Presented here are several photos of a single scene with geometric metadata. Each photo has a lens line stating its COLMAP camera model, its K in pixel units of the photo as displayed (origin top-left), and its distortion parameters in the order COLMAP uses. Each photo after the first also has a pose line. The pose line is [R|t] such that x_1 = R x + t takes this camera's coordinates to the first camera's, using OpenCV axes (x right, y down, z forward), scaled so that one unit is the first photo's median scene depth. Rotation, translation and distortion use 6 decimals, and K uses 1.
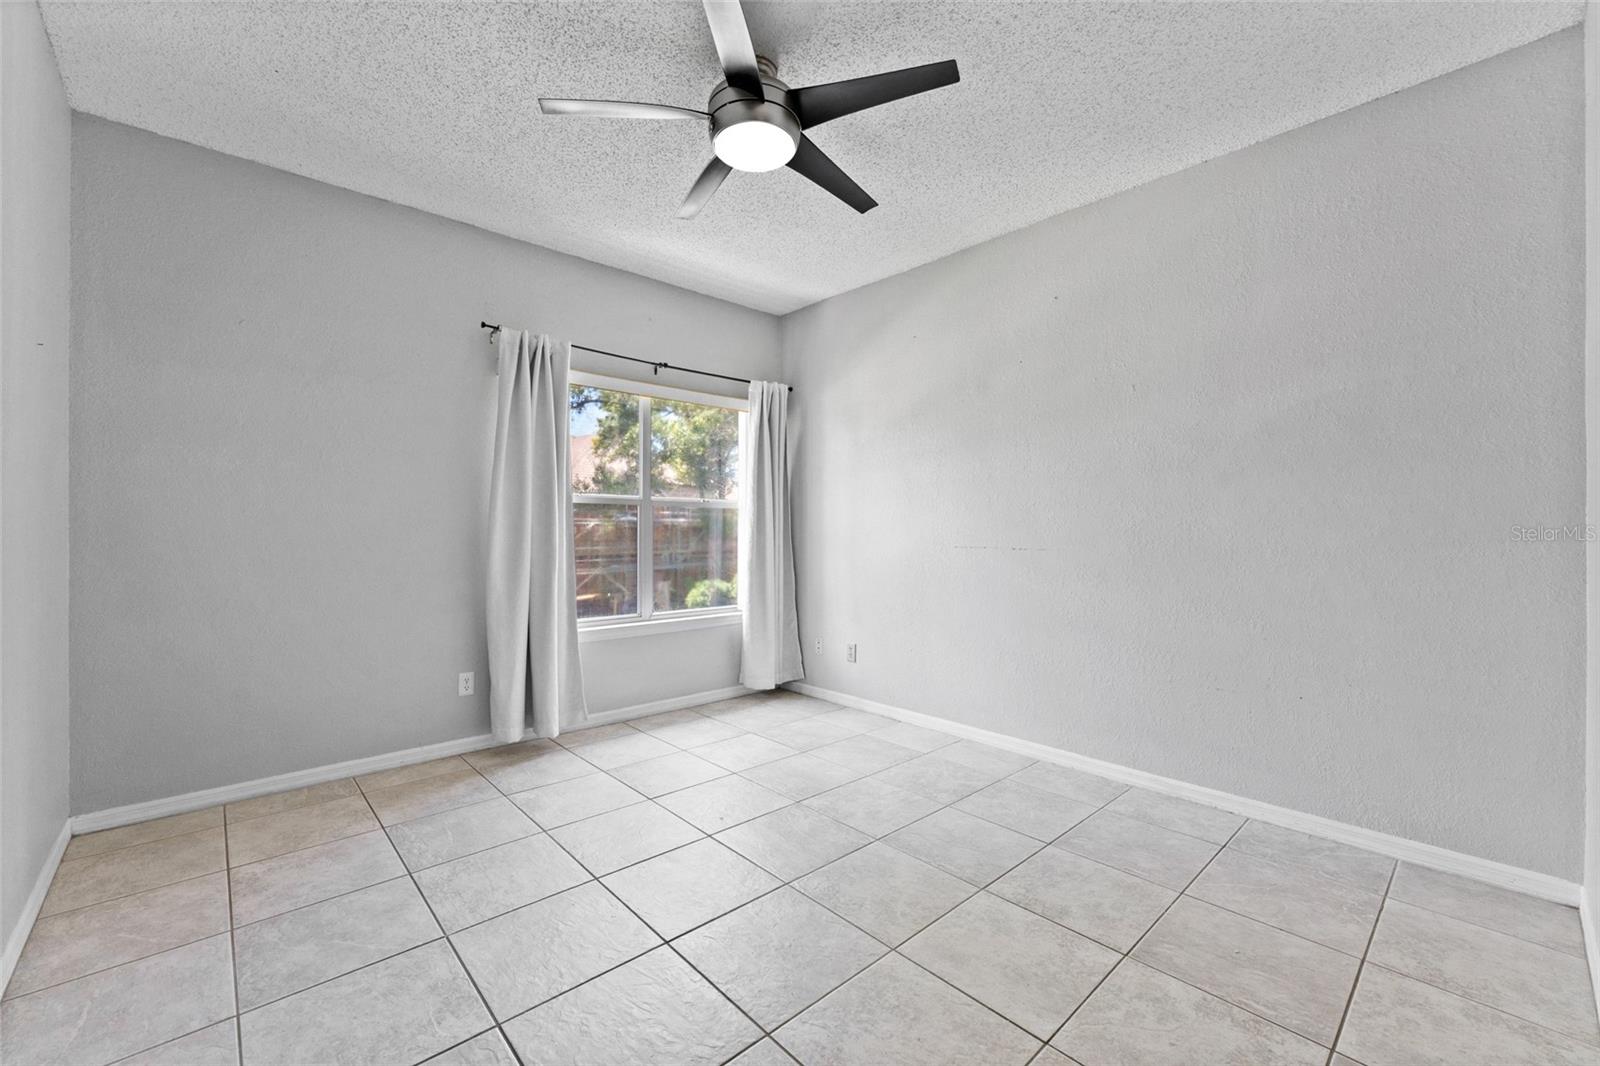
lens RADIAL K [[645.8, 0, 800.0], [0, 645.8, 533.0], [0, 0, 1]] dist [-0.001187, -0.000120]
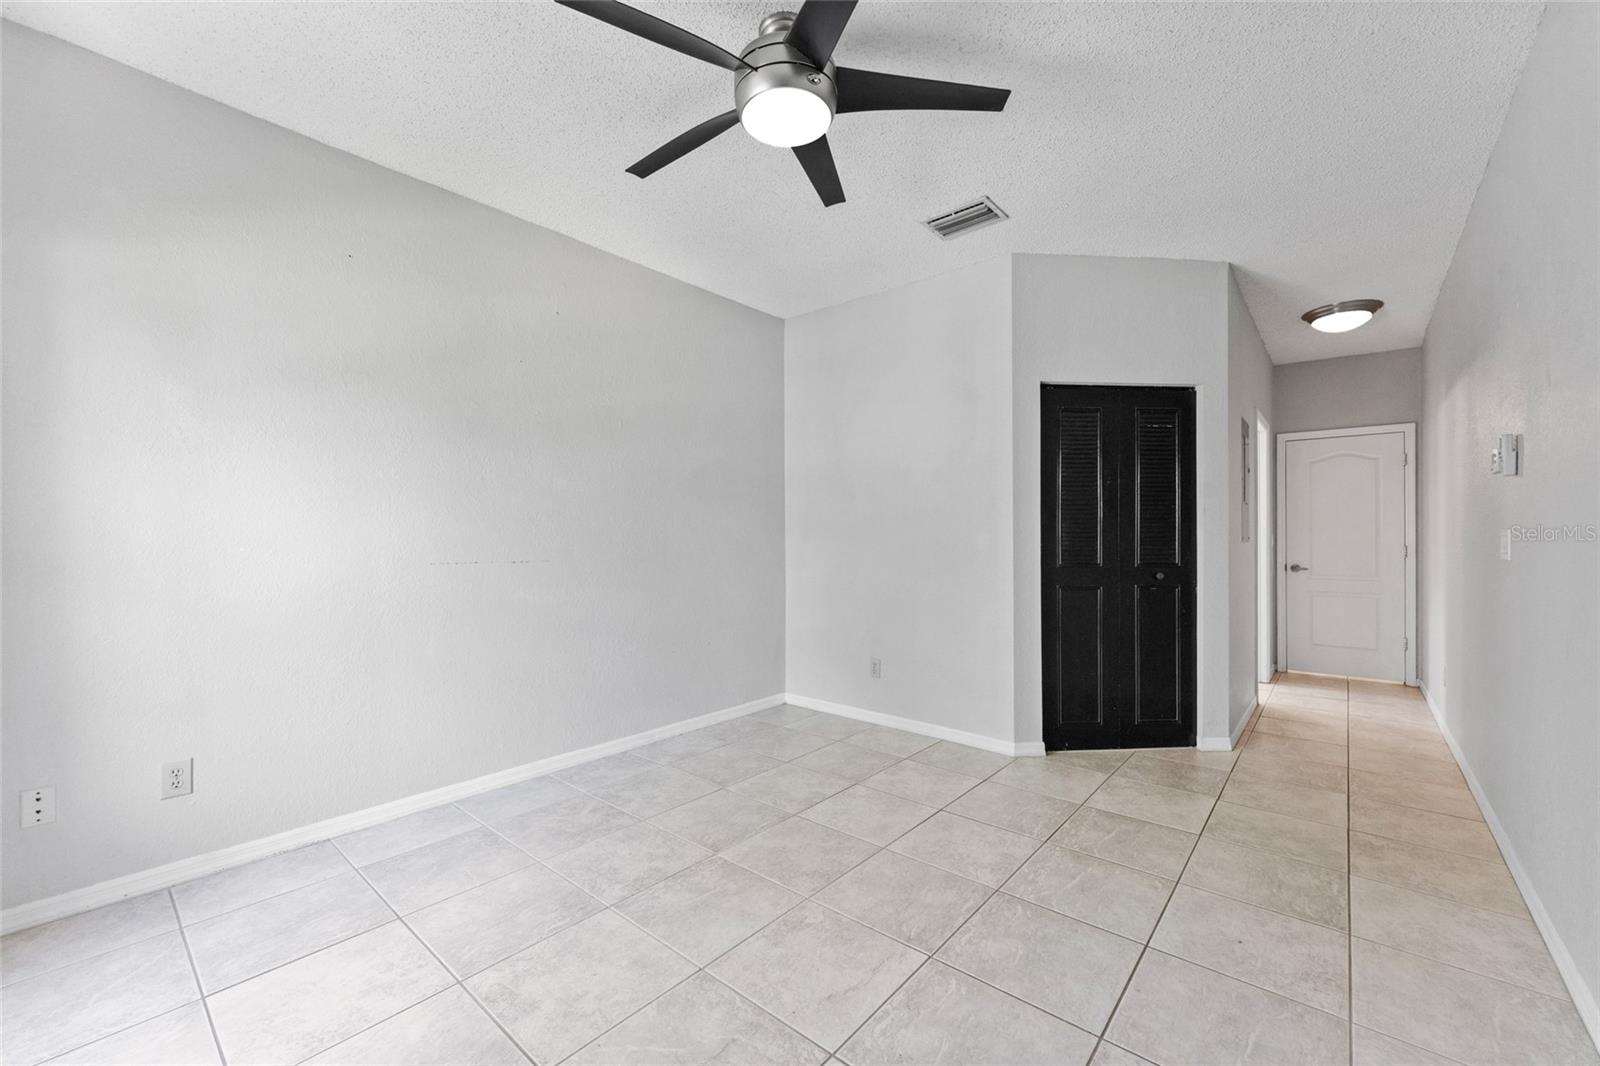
lens RADIAL K [[645.8, 0, 800.0], [0, 645.8, 533.0], [0, 0, 1]] dist [-0.001187, -0.000120]
pose [[-0.123408, 0.005259, 0.992342, -0.832215], [0.007674, 0.999961, -0.004345, -0.012171], [-0.992326, 0.007079, -0.123444, 0.934720]]
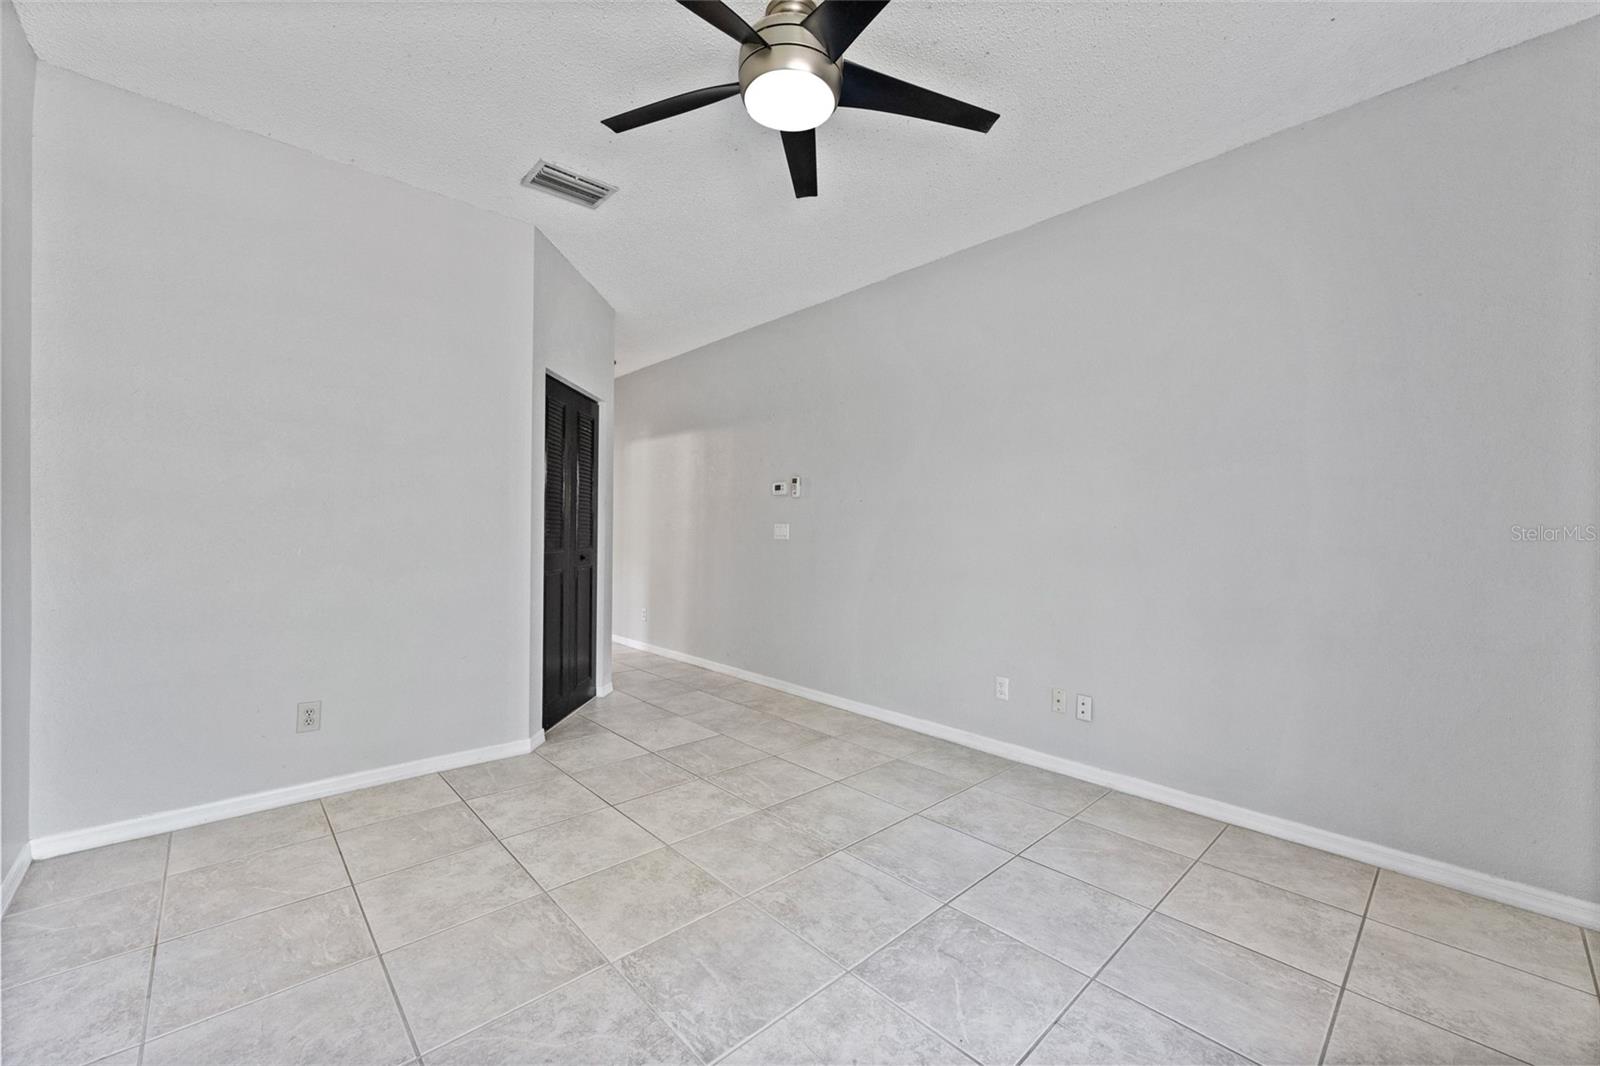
lens RADIAL K [[637.3, 0, 806.2], [0, 637.3, 526.6], [0, 0, 1]] dist [-0.001904, -0.000027]
pose [[-0.999663, -0.014221, -0.021722, -0.070174], [-0.014301, 0.999891, 0.003540, -0.012702], [0.021669, 0.003849, -0.999758, 1.611559]]
